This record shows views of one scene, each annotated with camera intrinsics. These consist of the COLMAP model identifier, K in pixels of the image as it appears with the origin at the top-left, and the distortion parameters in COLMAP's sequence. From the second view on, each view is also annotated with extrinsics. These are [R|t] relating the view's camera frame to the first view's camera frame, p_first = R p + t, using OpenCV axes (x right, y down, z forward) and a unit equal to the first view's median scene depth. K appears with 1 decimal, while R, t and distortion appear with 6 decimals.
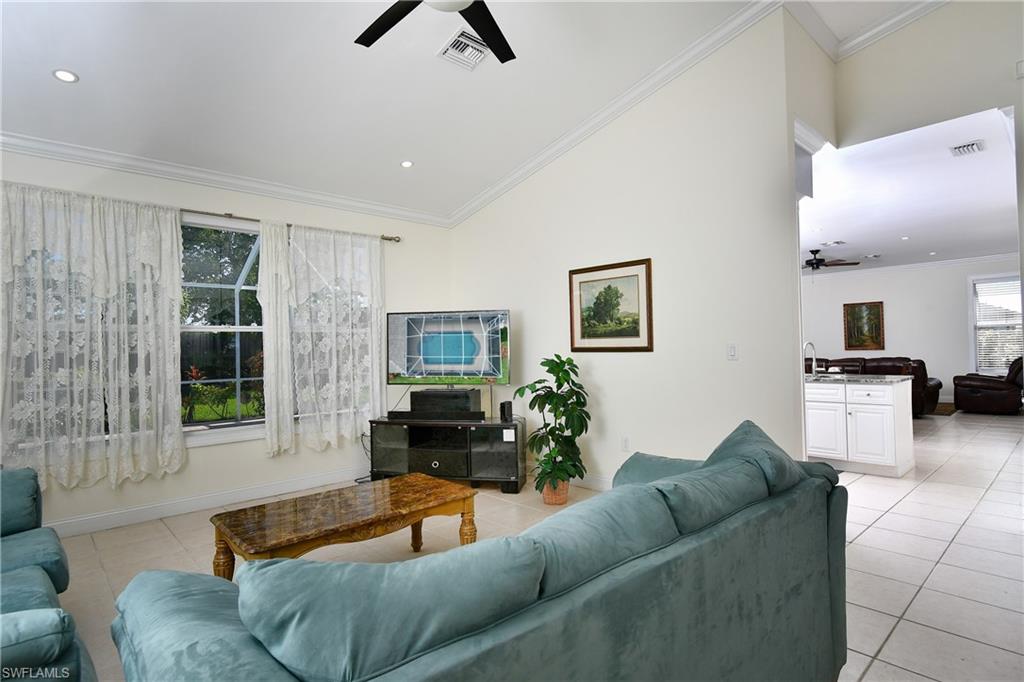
lens RADIAL K [[535.8, 0, 515.5], [0, 535.8, 343.6], [0, 0, 1]] dist [0.002969, -0.001195]
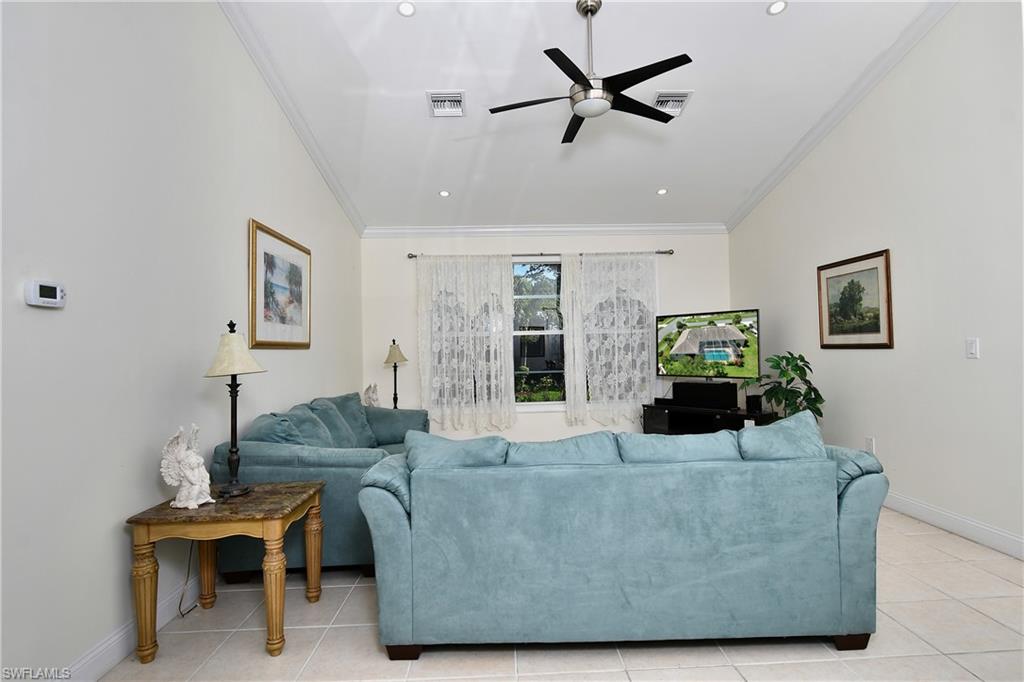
lens RADIAL K [[535.8, 0, 505.9], [0, 535.8, 341.2], [0, 0, 1]] dist [0.002969, -0.001195]
pose [[0.745043, -0.009611, -0.666947, 0.326853], [0.012466, 0.999922, -0.000483, -0.004844], [0.666900, -0.007955, 0.745105, -0.126631]]
